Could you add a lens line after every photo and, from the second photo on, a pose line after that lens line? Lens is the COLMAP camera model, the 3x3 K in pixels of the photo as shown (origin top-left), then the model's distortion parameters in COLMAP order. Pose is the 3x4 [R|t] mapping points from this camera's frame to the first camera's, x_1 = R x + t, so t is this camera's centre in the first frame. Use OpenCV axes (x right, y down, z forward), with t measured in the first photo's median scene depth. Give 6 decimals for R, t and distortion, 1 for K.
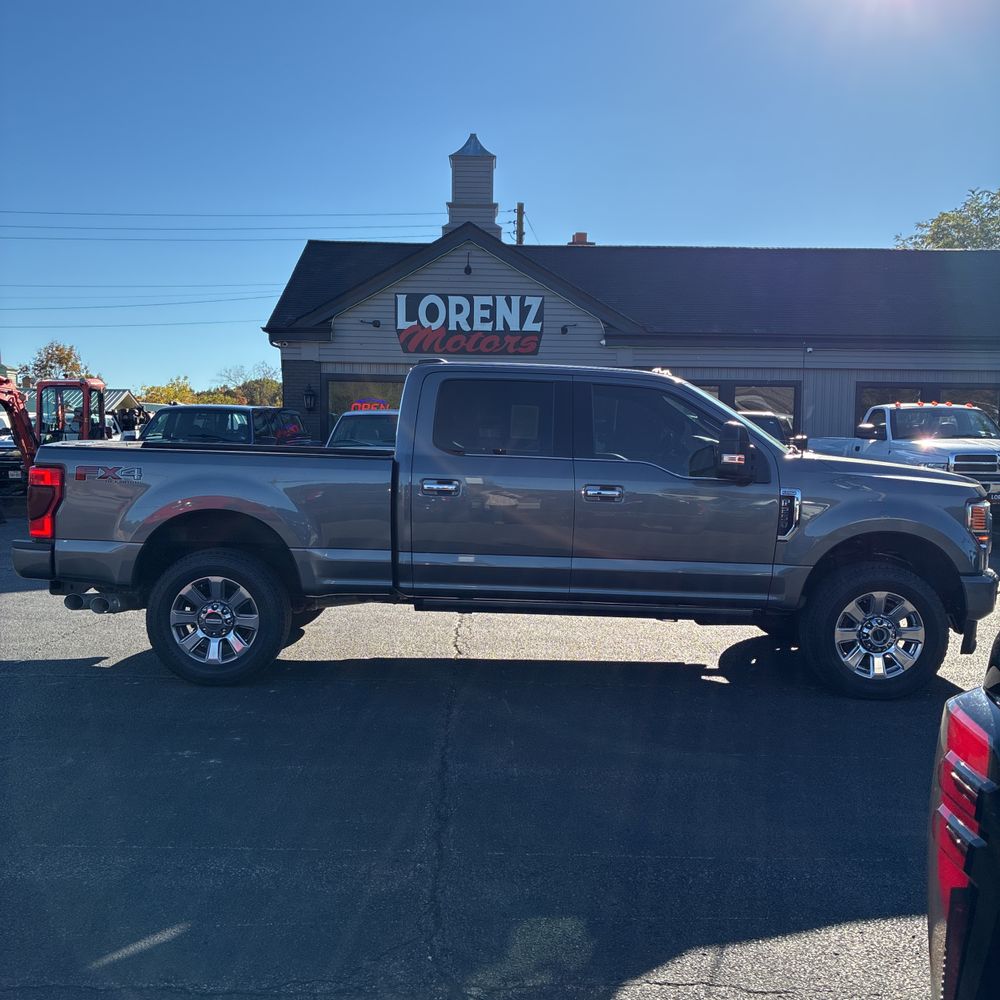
lens RADIAL K [[1027.1, 0, 489.4], [0, 1027.1, 533.0], [0, 0, 1]] dist [0.013702, 0.000000]
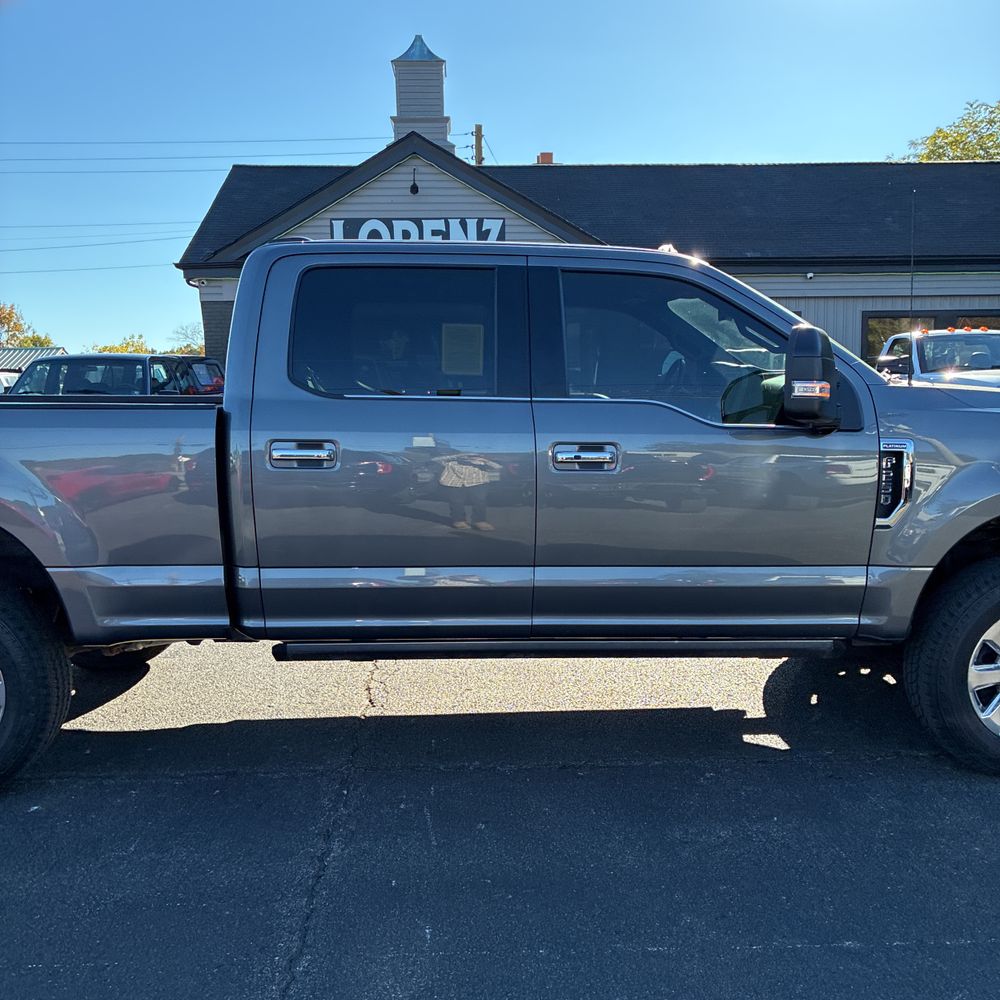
lens RADIAL K [[1027.1, 0, 500.9], [0, 1027.1, 536.5], [0, 0, 1]] dist [0.013702, 0.000000]
pose [[0.998950, -0.032352, 0.032450, 0.013633], [0.030750, 0.998340, 0.048708, -0.007266], [-0.033972, -0.047659, 0.998286, 0.130863]]
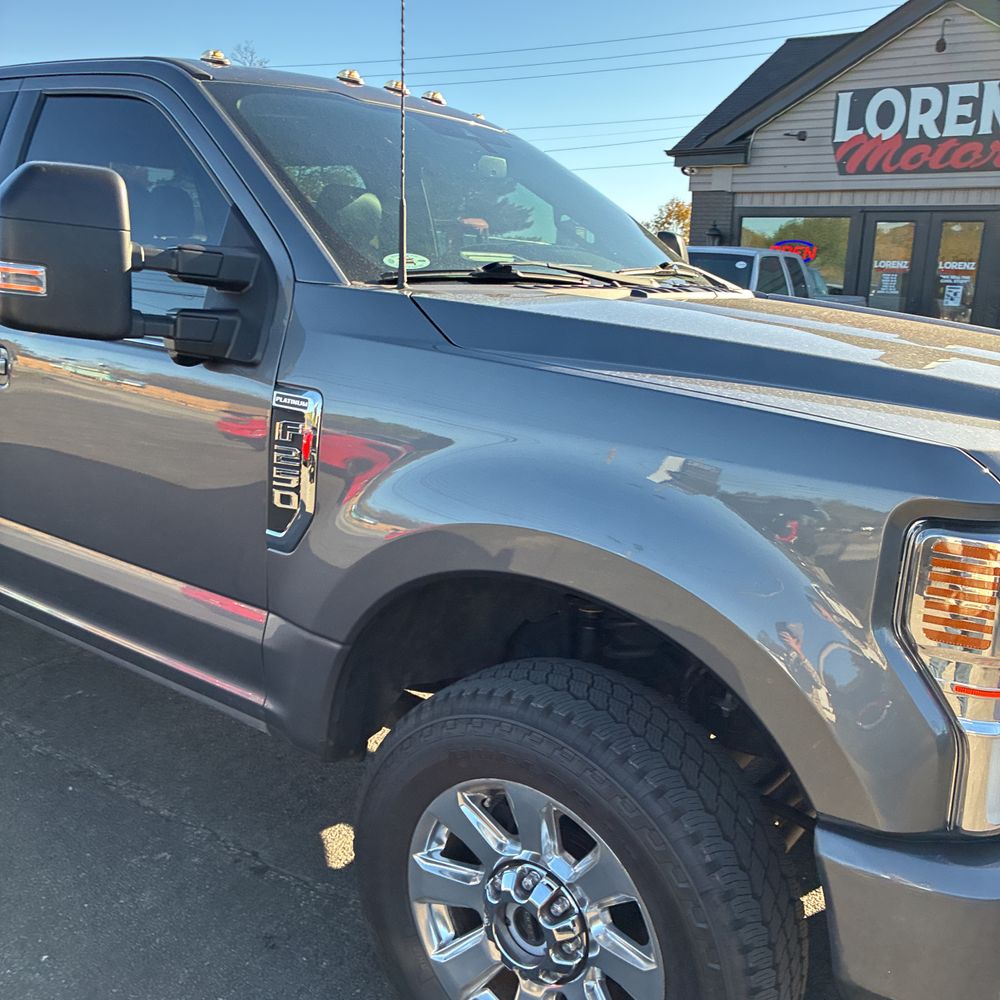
lens RADIAL K [[1027.1, 0, 476.5], [0, 1027.1, 488.3], [0, 0, 1]] dist [0.013702, 0.000000]
pose [[0.801845, 0.135437, -0.581980, 0.168438], [-0.083473, 0.989813, 0.115338, -0.017344], [0.591673, -0.043904, 0.804982, 0.247886]]
